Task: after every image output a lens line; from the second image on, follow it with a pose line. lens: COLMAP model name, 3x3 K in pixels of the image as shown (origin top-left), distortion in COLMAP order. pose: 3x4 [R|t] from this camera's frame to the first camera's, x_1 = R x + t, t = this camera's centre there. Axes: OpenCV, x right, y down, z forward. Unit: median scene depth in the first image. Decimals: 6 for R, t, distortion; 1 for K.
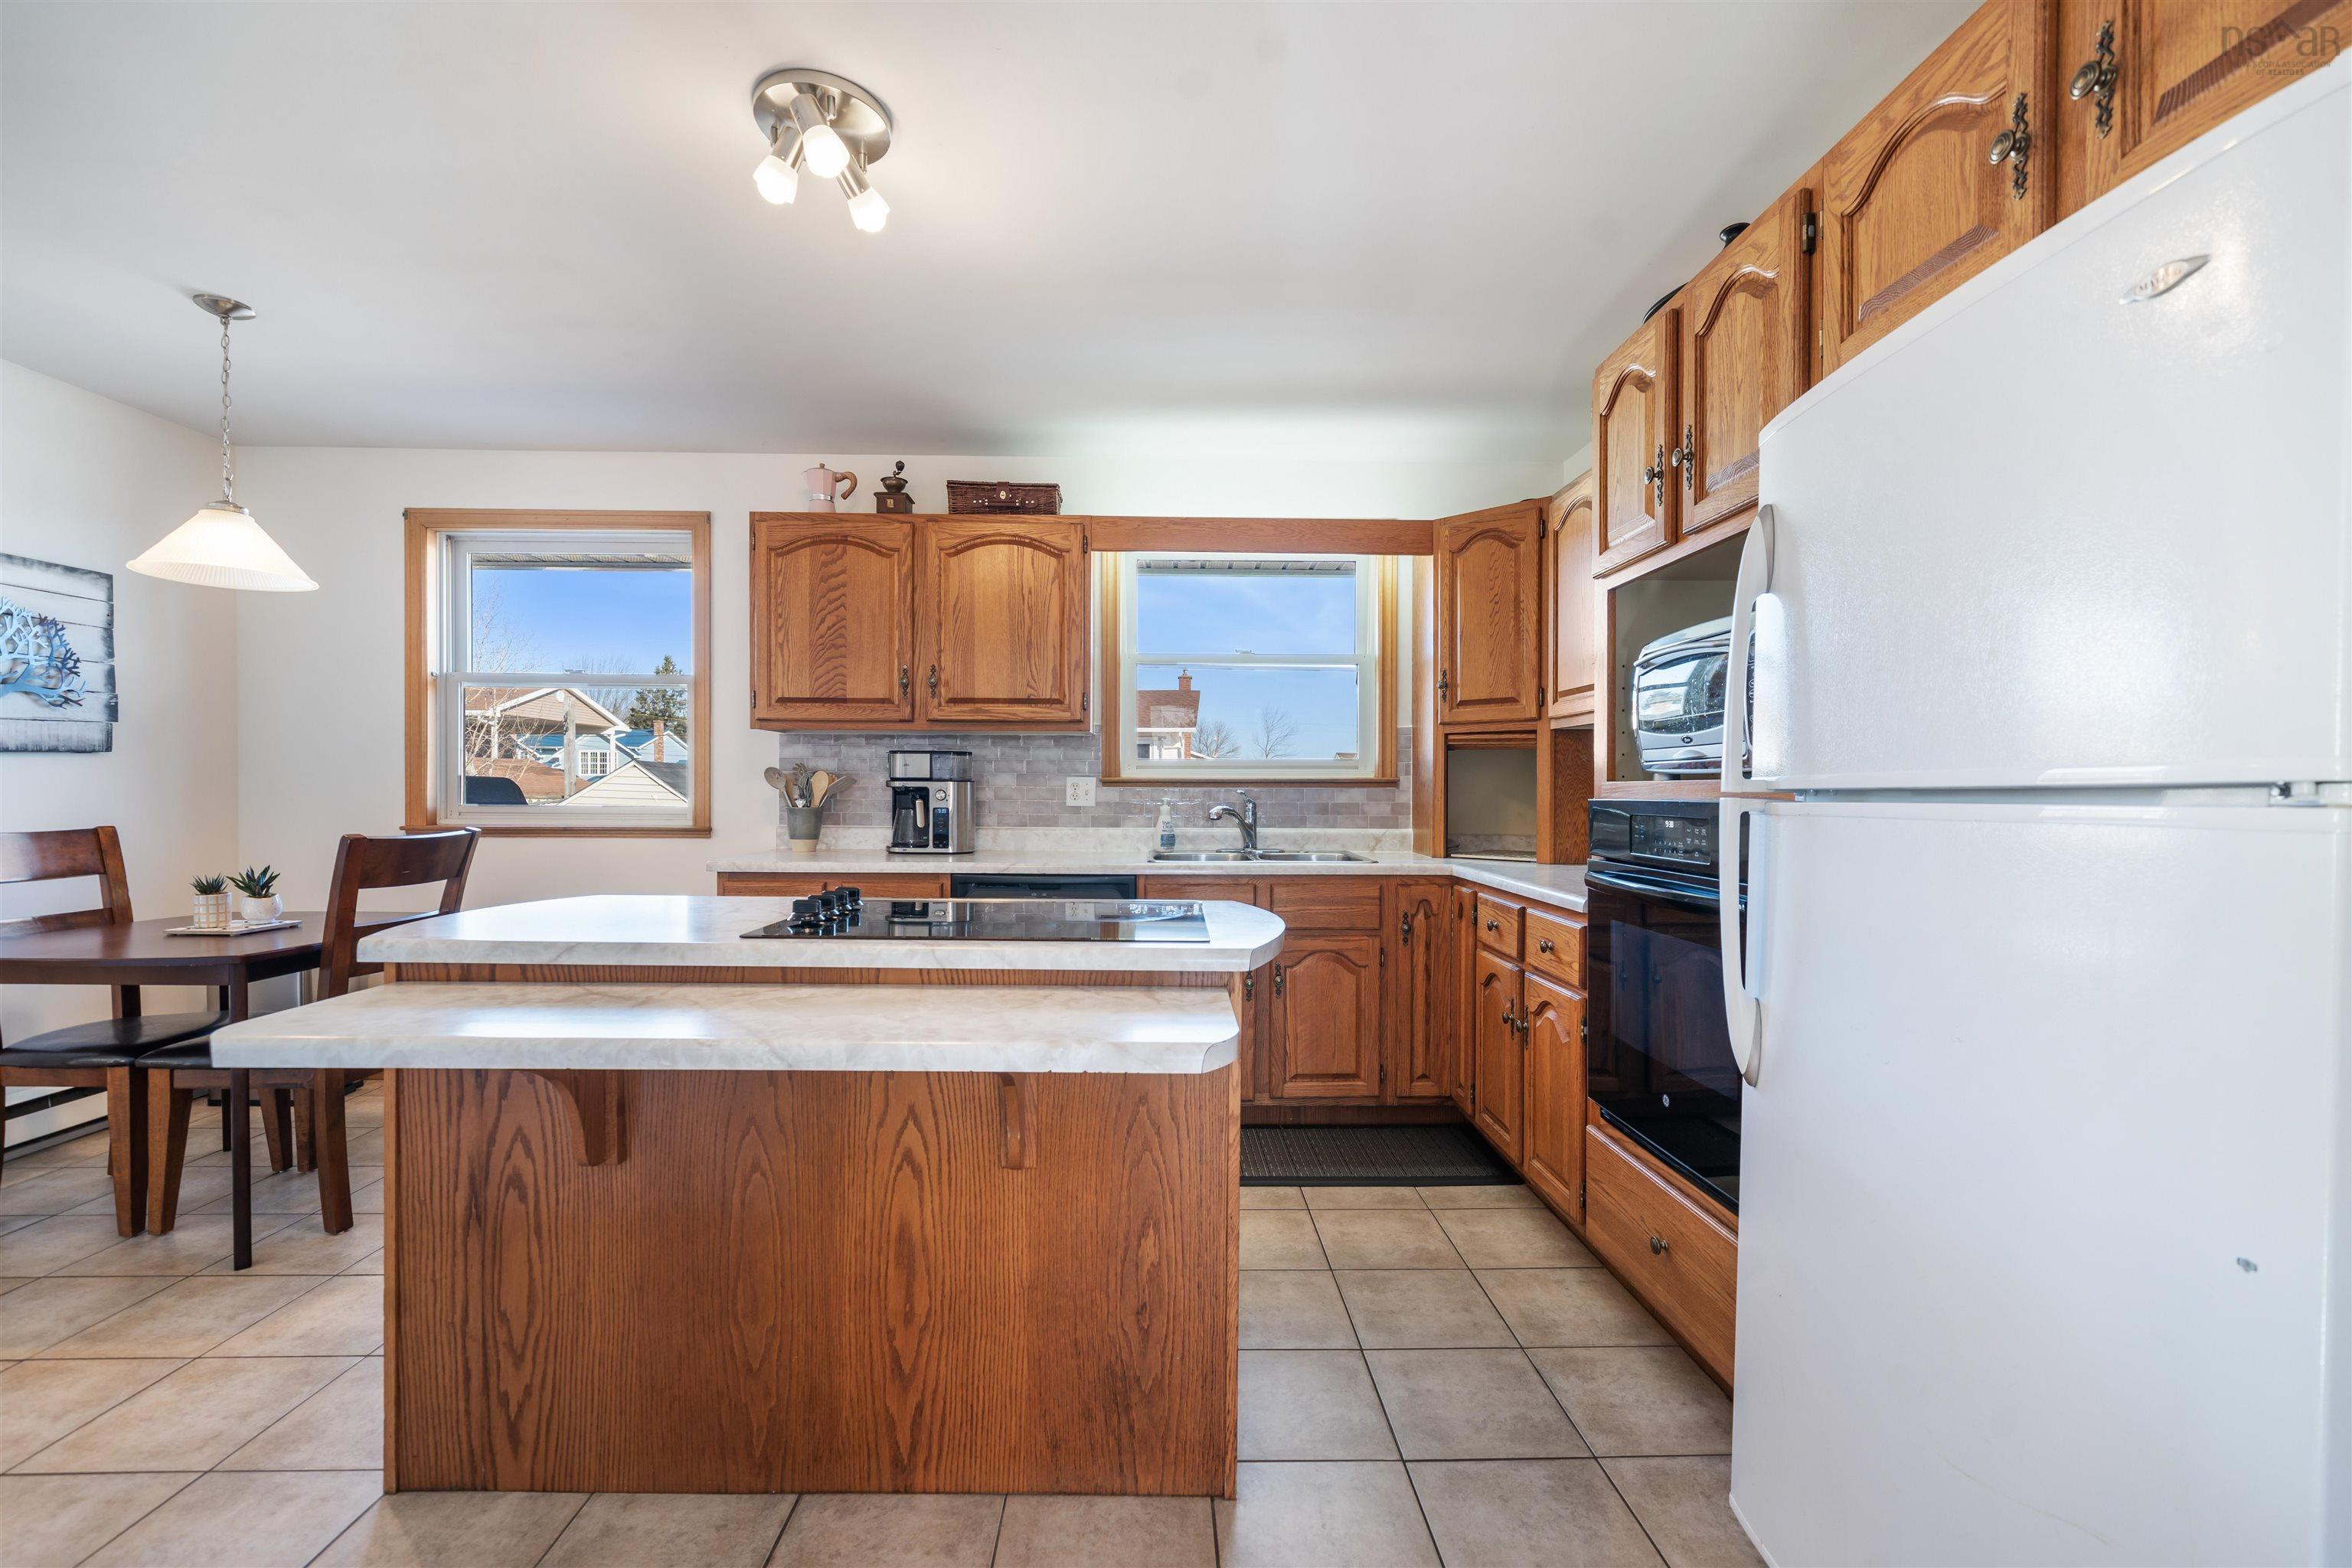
lens RADIAL K [[987.2, 0, 1173.0], [0, 987.2, 801.0], [0, 0, 1]] dist [0.002103, 0.000173]
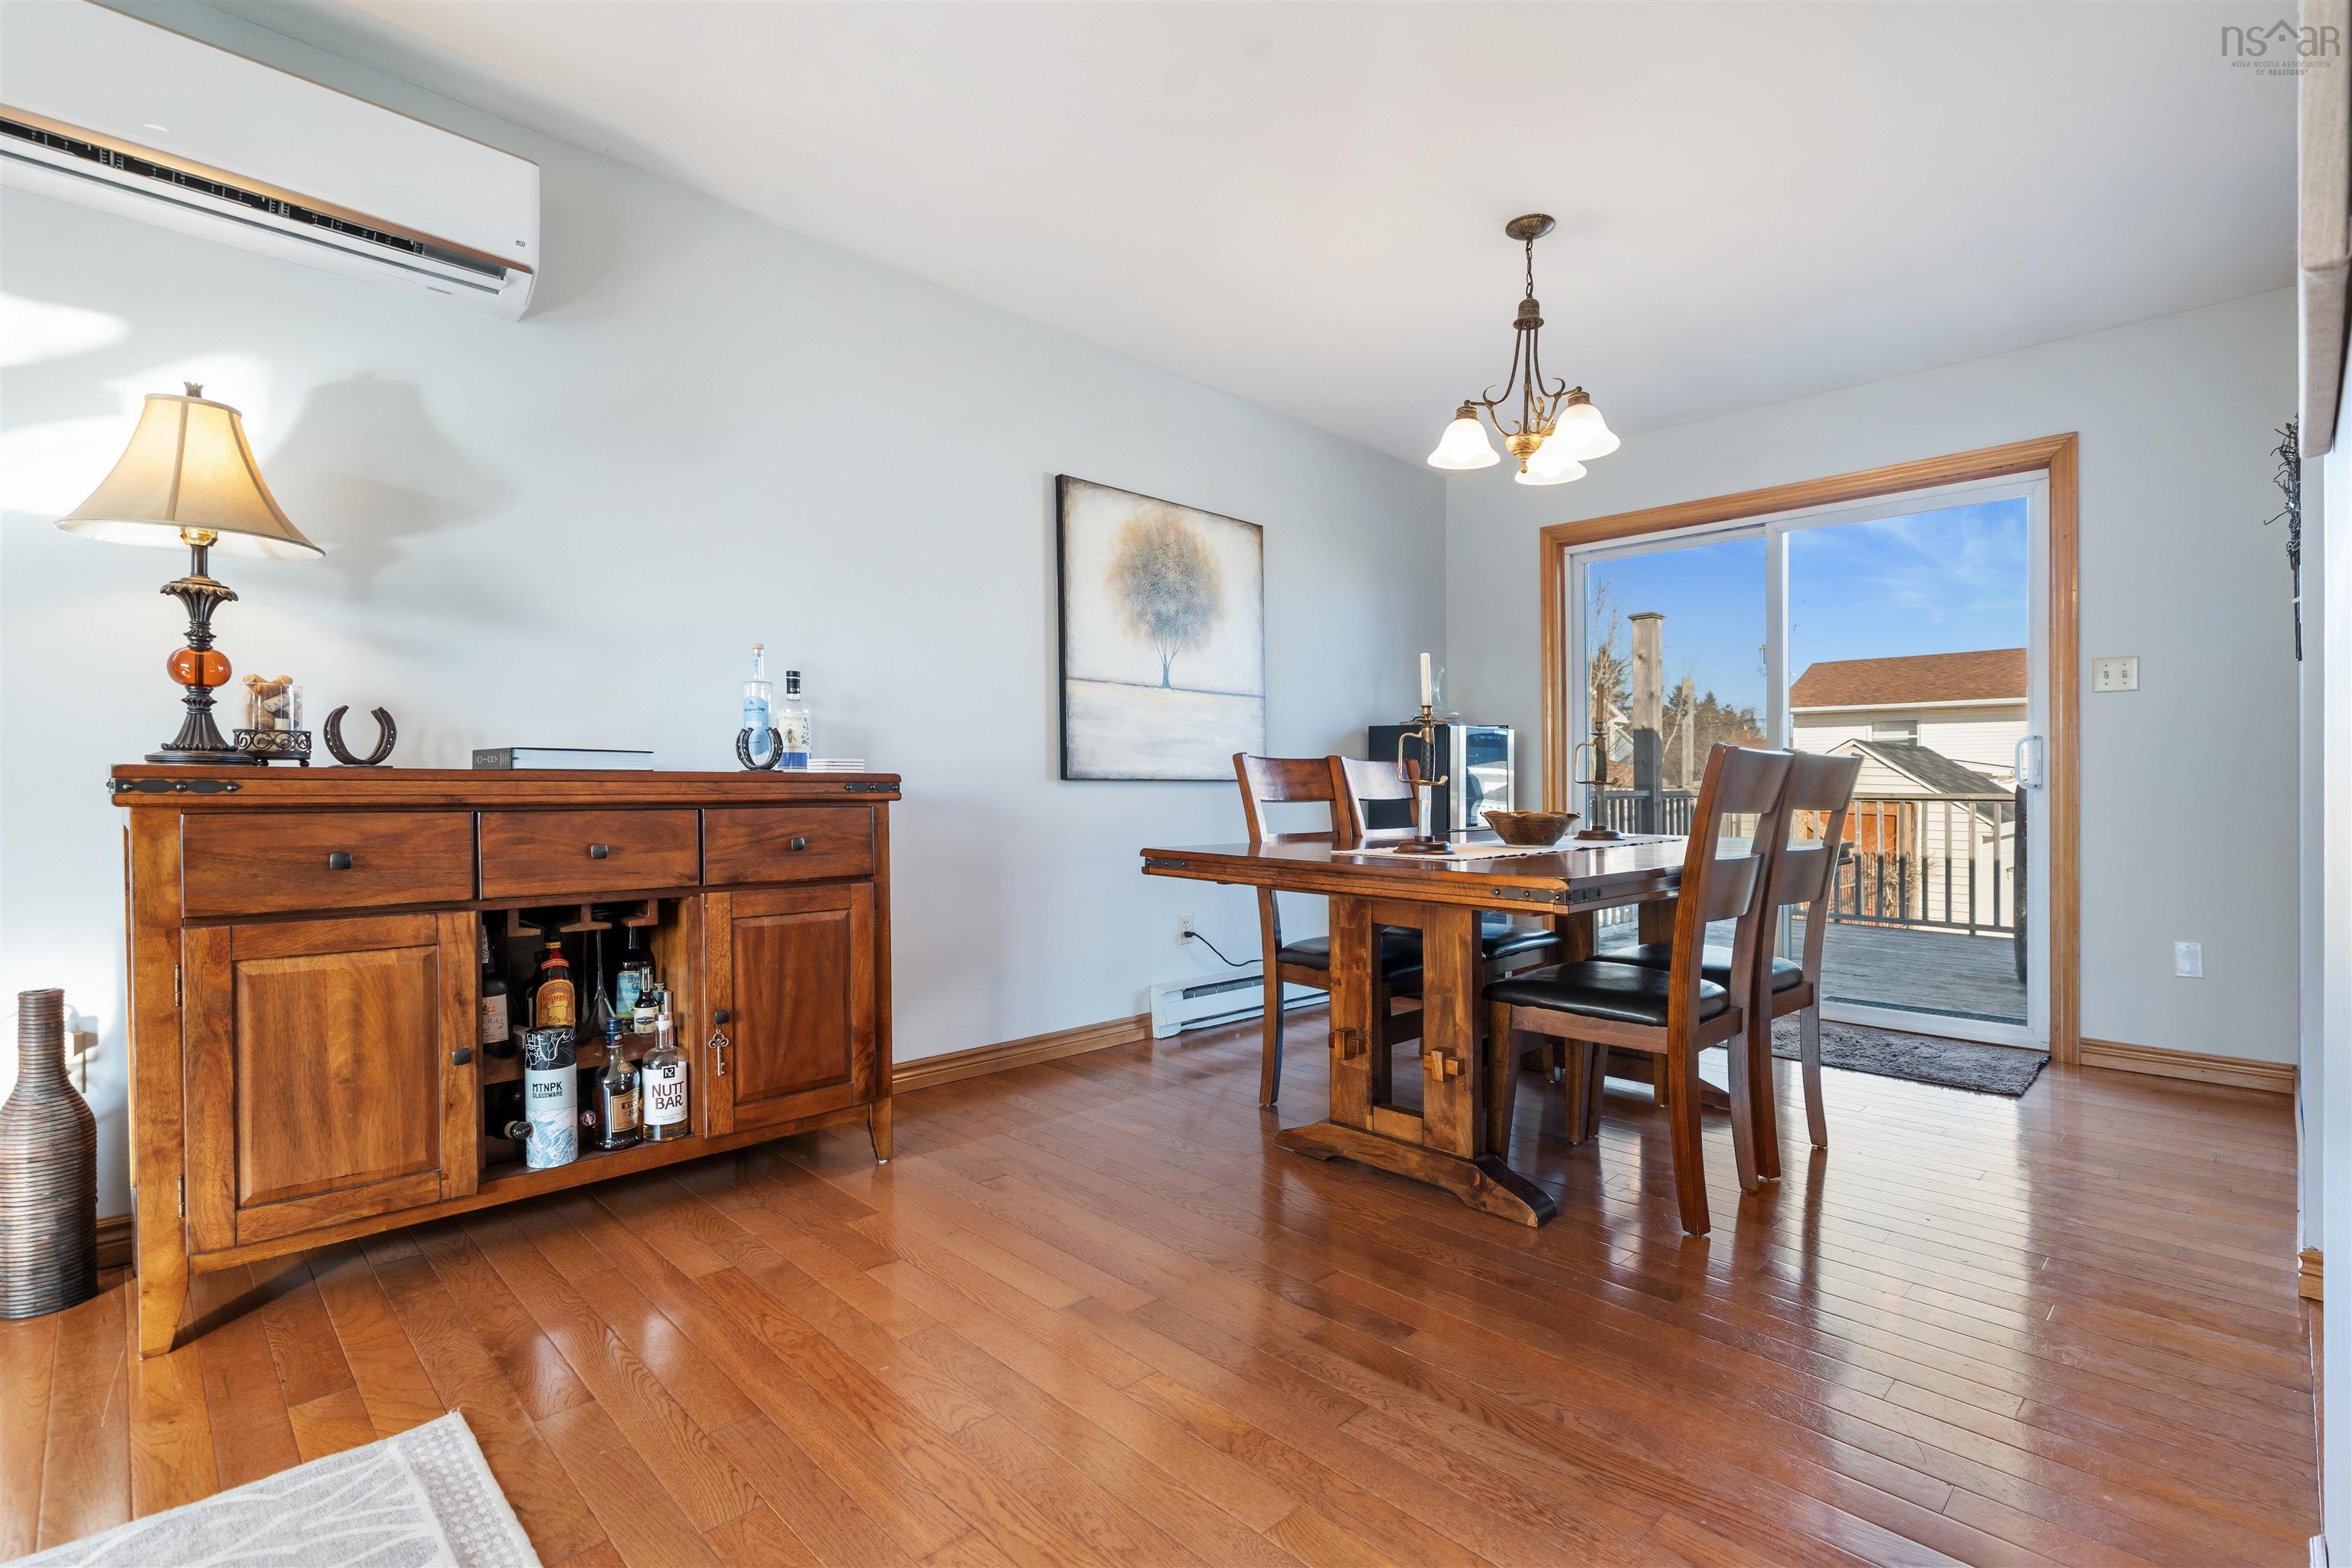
lens RADIAL K [[1096.0, 0, 1181.0], [0, 1096.0, 807.2], [0, 0, 1]] dist [0.006420, -0.000087]
pose [[0.685946, 0.010342, -0.727579, -0.491998], [-0.008005, 0.999946, 0.006666, 0.073248], [0.727608, 0.001251, 0.685992, 0.262462]]
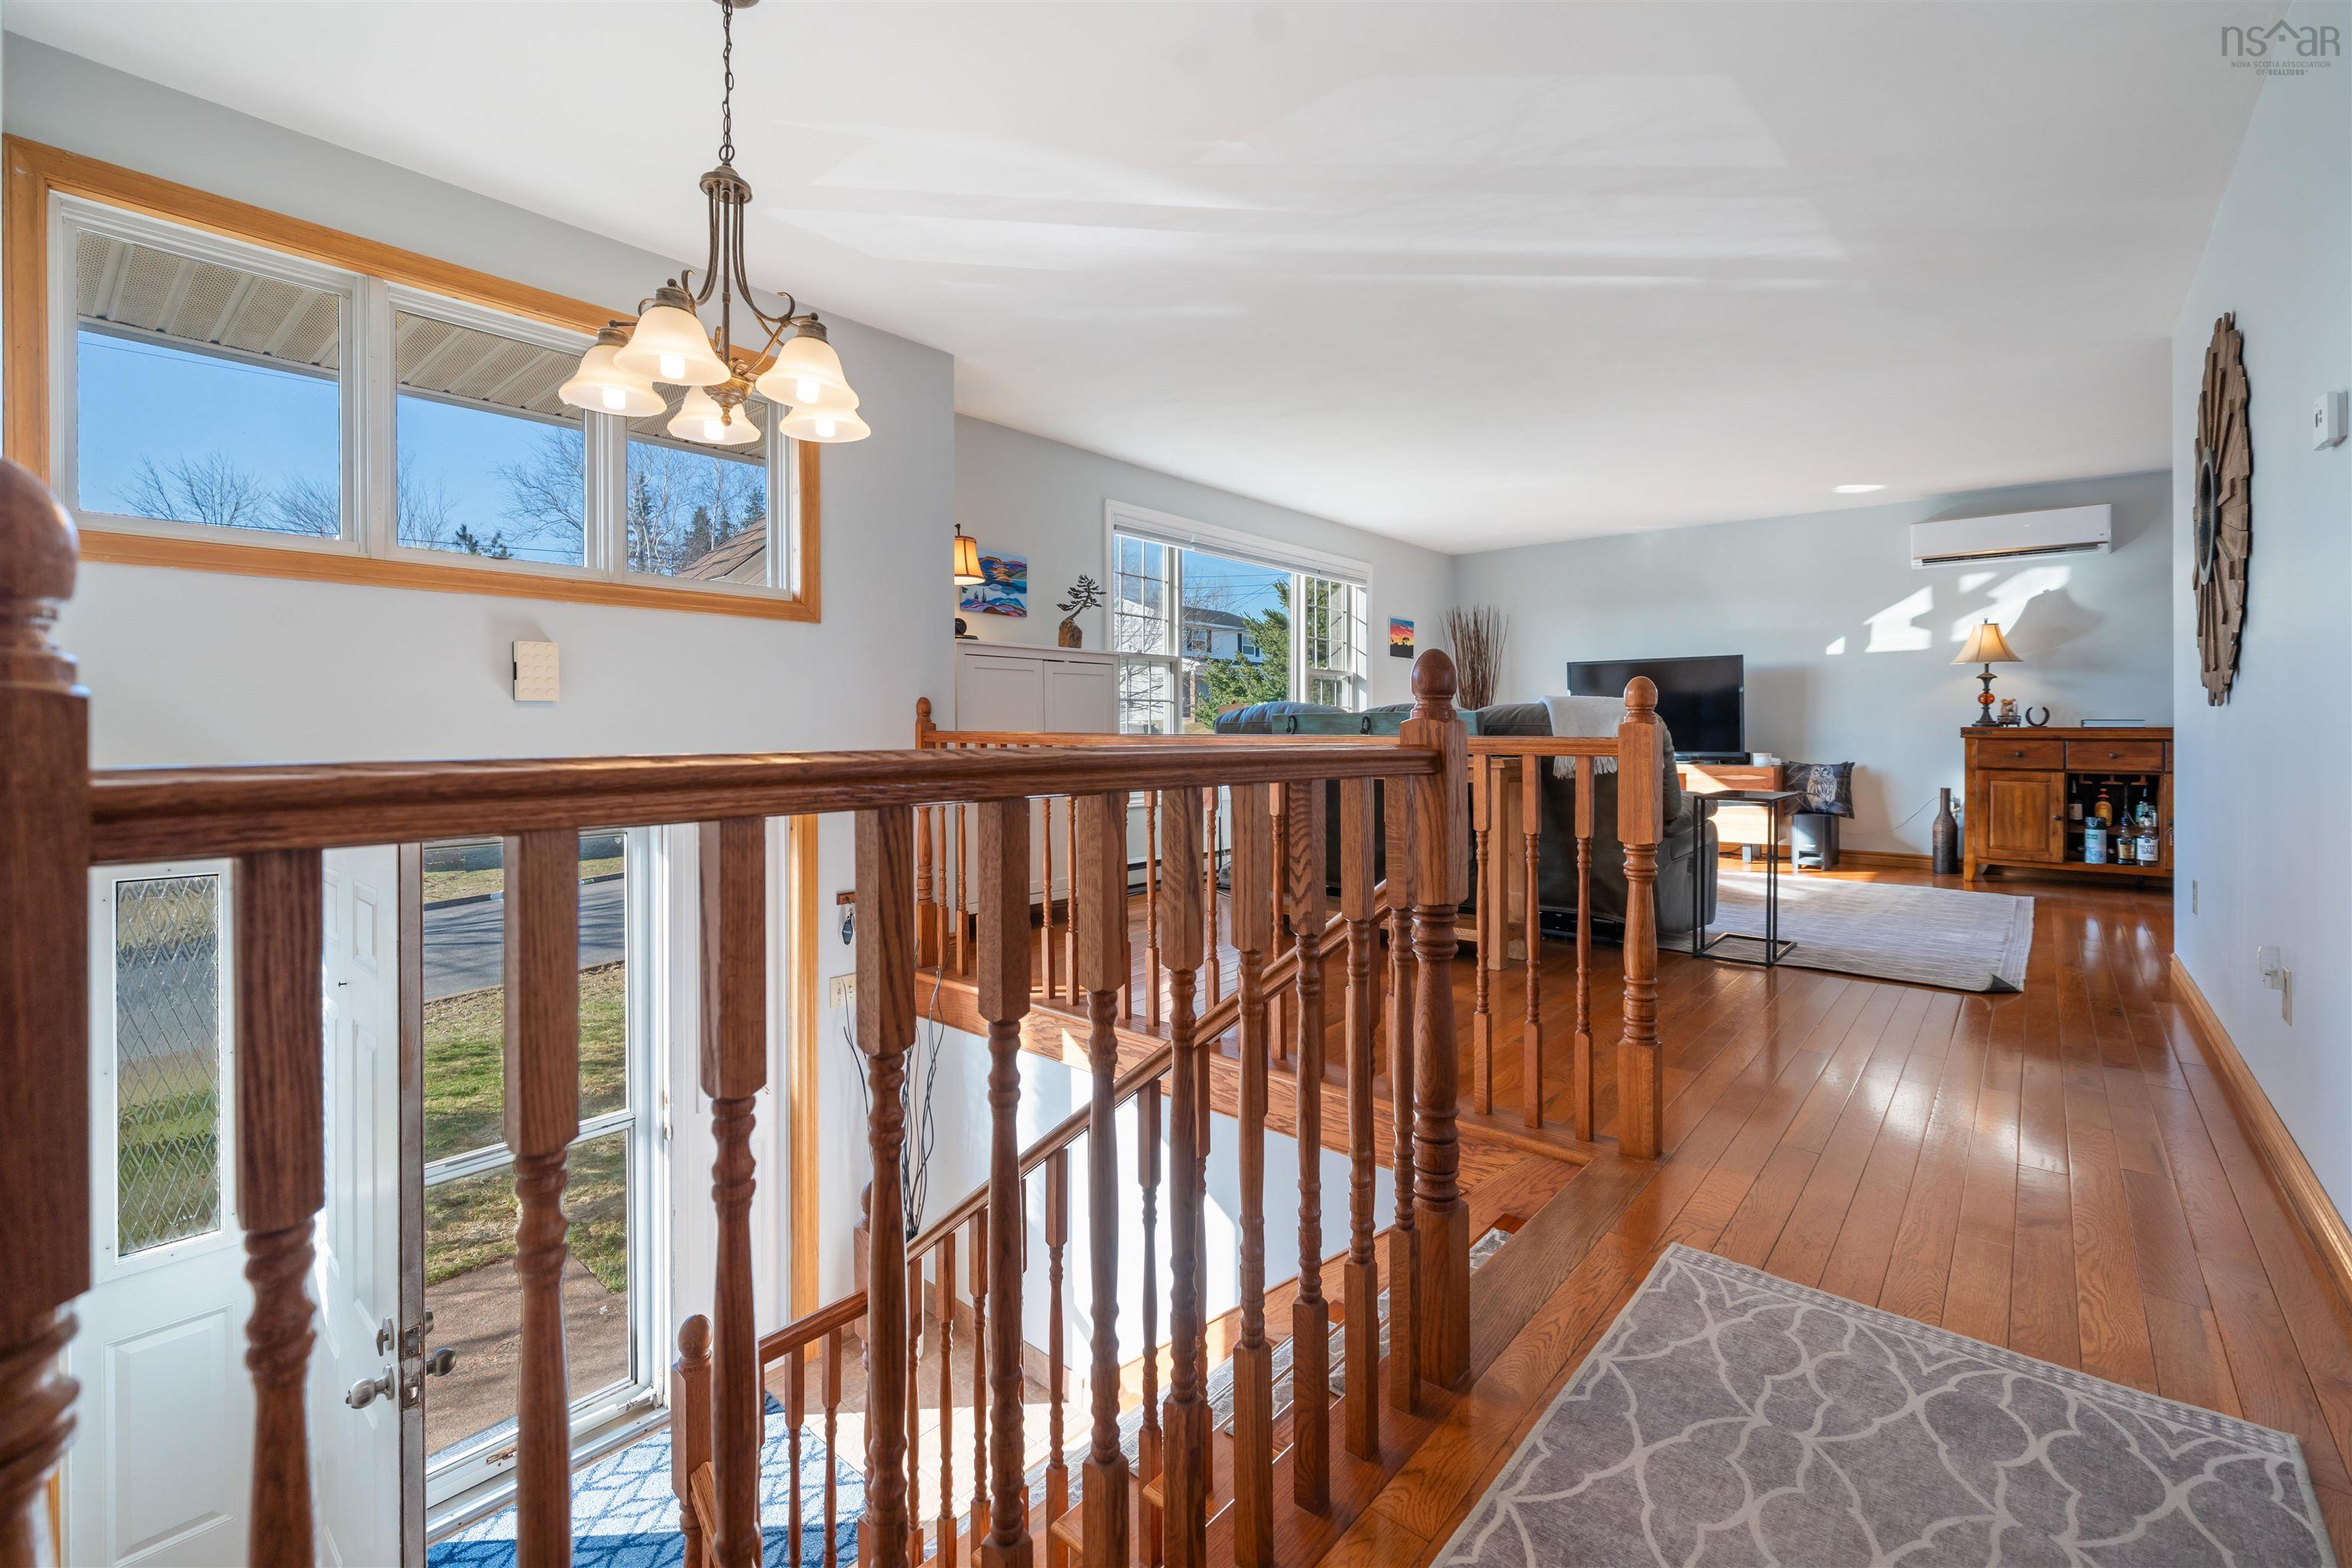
lens RADIAL K [[987.2, 0, 1195.5], [0, 987.2, 732.1], [0, 0, 1]] dist [0.002103, 0.000173]
pose [[-0.667883, -0.001940, -0.744264, -0.281957], [-0.014443, 0.999842, 0.010354, 0.073015], [0.744126, 0.017665, -0.667806, 0.283431]]
